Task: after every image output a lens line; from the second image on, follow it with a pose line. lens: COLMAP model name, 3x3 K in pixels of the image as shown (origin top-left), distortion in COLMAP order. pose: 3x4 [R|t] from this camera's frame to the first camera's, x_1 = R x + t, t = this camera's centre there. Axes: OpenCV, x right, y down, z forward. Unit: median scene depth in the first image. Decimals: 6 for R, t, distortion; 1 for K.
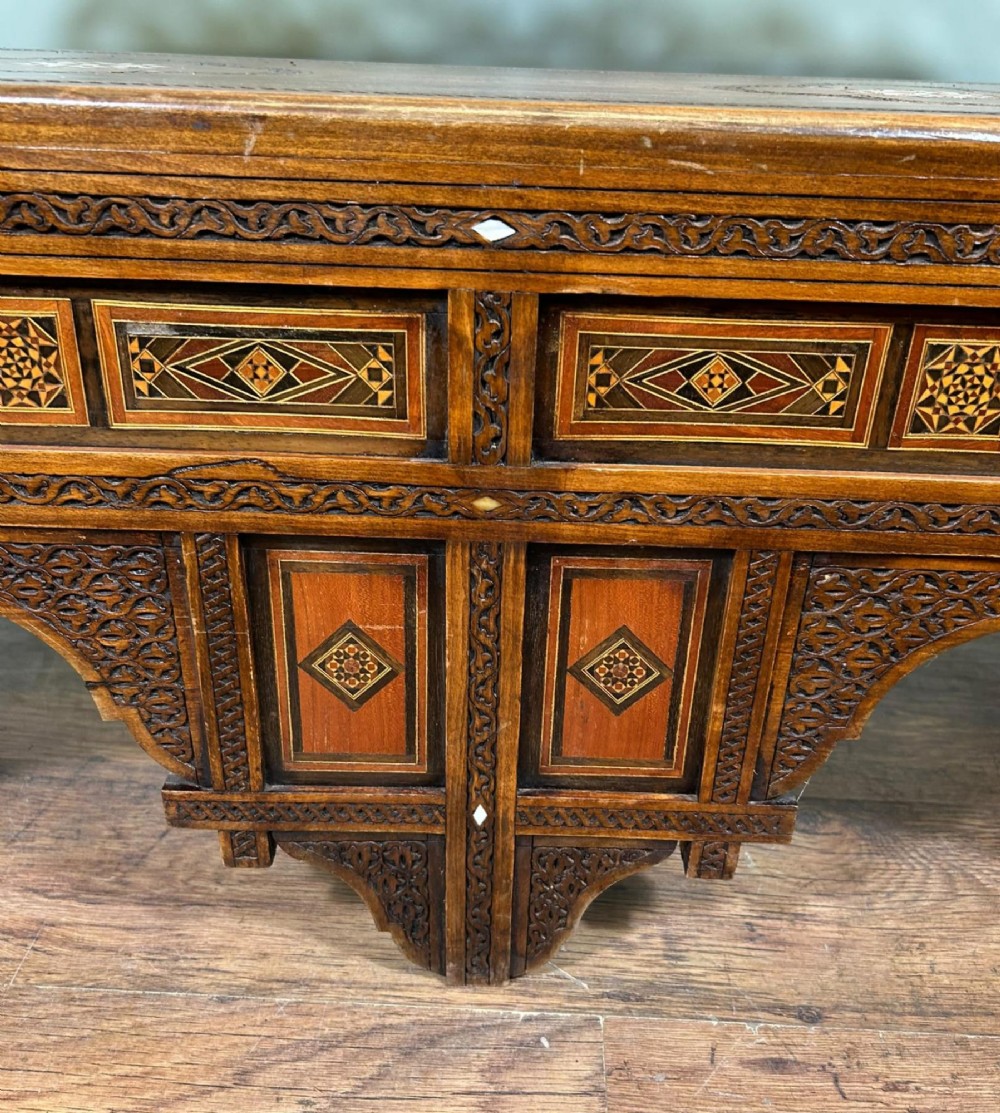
lens RADIAL K [[979.9, 0, 505.4], [0, 979.9, 586.1], [0, 0, 1]] dist [0.028567, -0.011281]
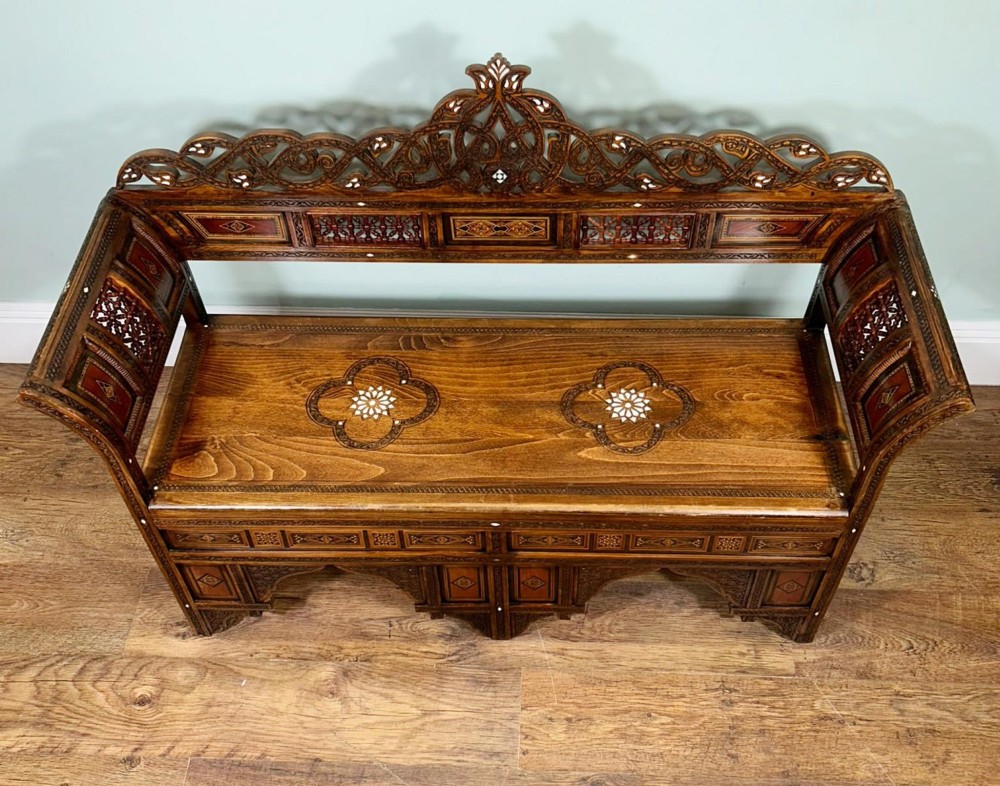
lens RADIAL K [[996.3, 0, 515.3], [0, 996.3, 392.3], [0, 0, 1]] dist [0.190674, -0.617651]
pose [[0.998885, -0.018509, -0.043435, 0.241477], [0.032979, 0.931850, 0.361341, -2.149112], [0.033787, -0.362370, 0.931422, -2.527885]]
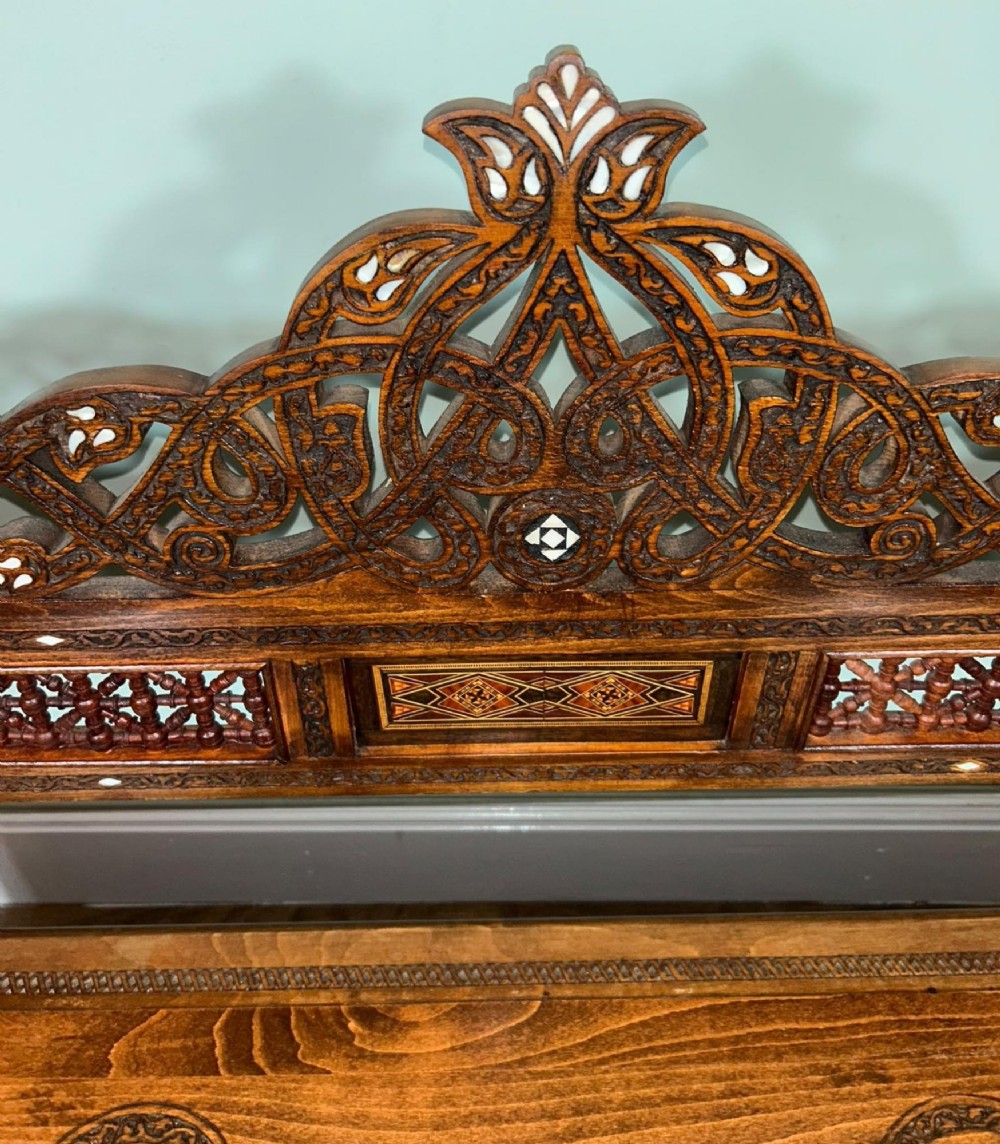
lens RADIAL K [[1012.4, 0, 504.1], [0, 1012.4, 478.5], [0, 0, 1]] dist [0.044039, -0.063202]
pose [[0.998954, -0.045710, -0.000731, -0.016139], [0.045016, 0.980737, 0.190074, -1.793767], [-0.007971, -0.189908, 0.981770, 0.336393]]
